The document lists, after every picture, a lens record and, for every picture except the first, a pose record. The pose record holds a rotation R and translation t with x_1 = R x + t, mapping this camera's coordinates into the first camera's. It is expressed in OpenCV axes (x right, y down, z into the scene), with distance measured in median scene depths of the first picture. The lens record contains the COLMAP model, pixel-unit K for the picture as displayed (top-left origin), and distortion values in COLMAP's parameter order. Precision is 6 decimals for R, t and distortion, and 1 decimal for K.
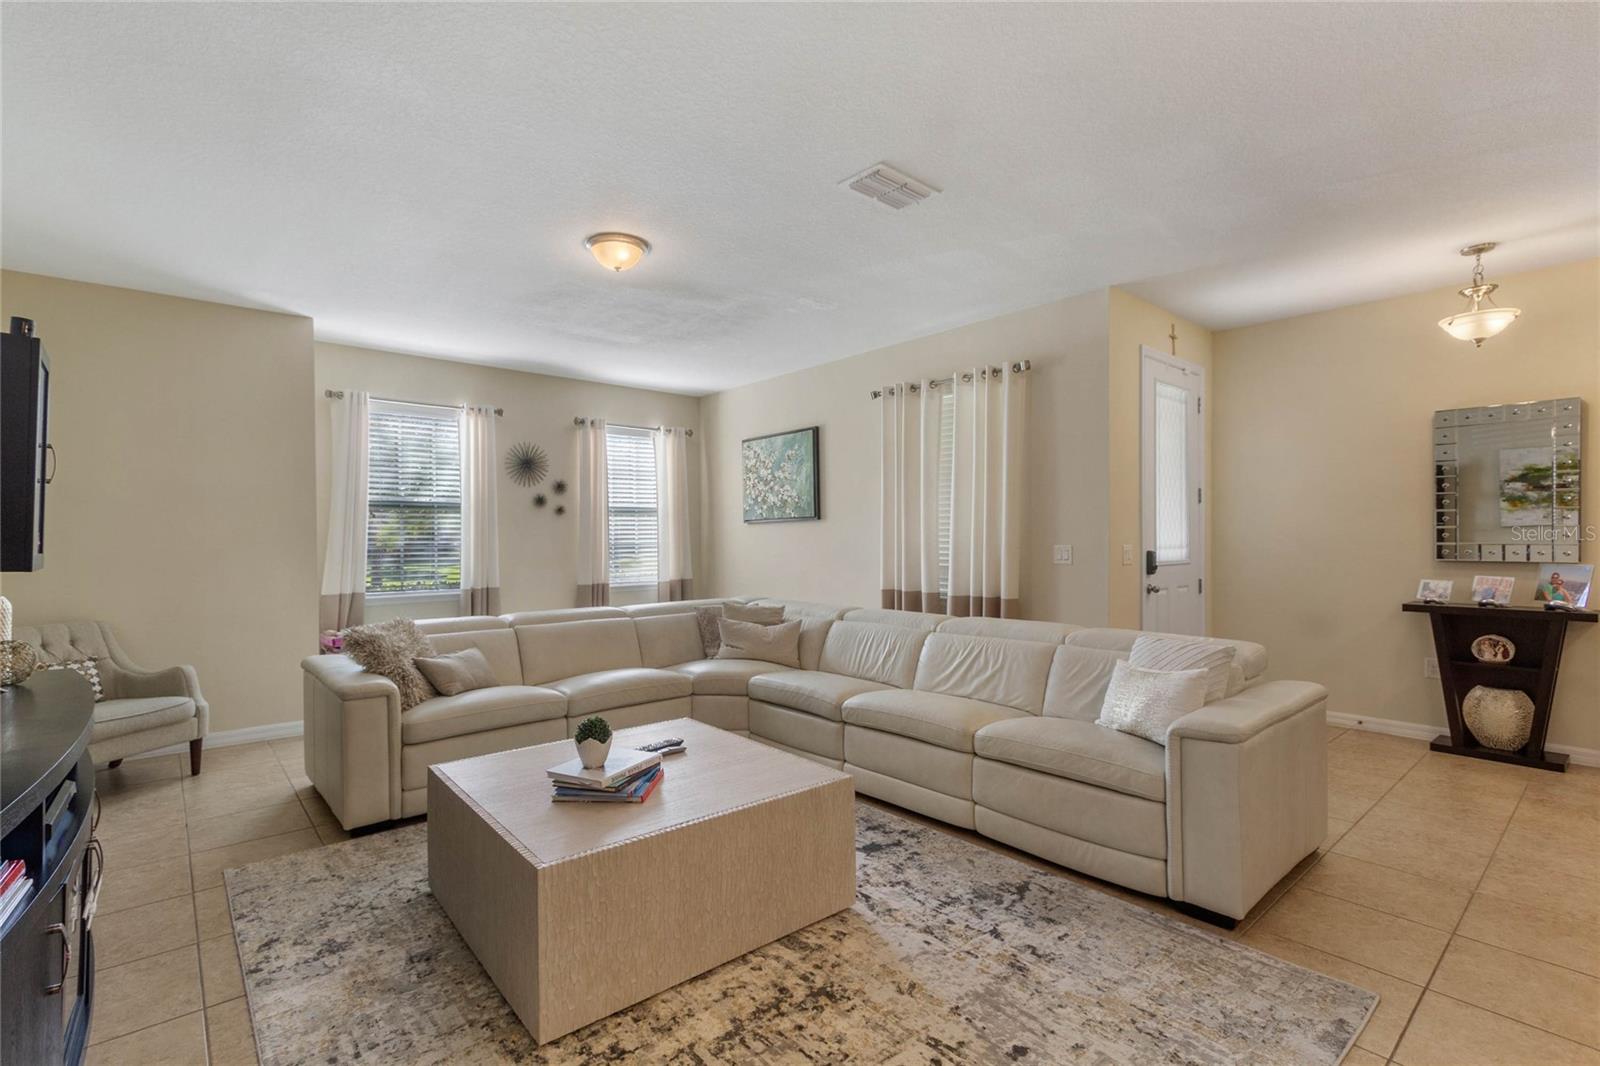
lens RADIAL K [[738.7, 0, 791.9], [0, 738.7, 531.8], [0, 0, 1]] dist [0.000020, 0.000010]
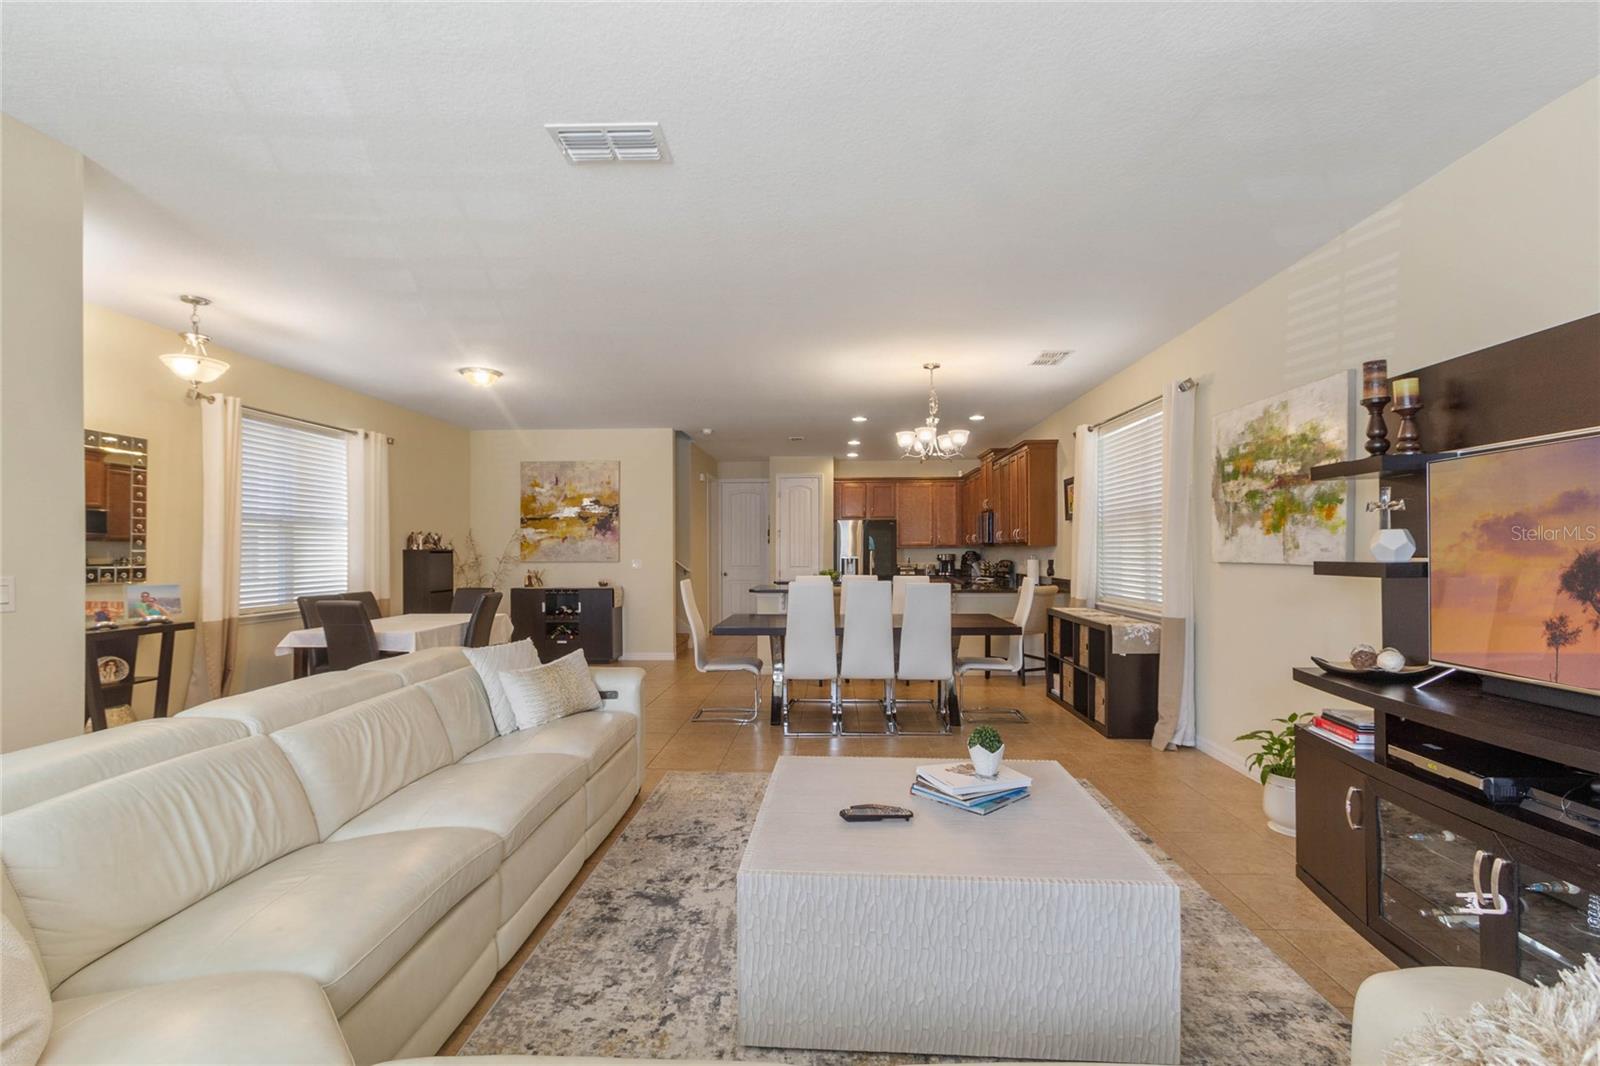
lens RADIAL K [[738.7, 0, 796.3], [0, 738.7, 544.1], [0, 0, 1]] dist [0.000020, 0.000010]
pose [[-0.725620, 0.017773, 0.687866, -0.637418], [0.004950, 0.999775, -0.020610, 0.014962], [-0.688078, -0.011550, -0.725545, 1.559173]]
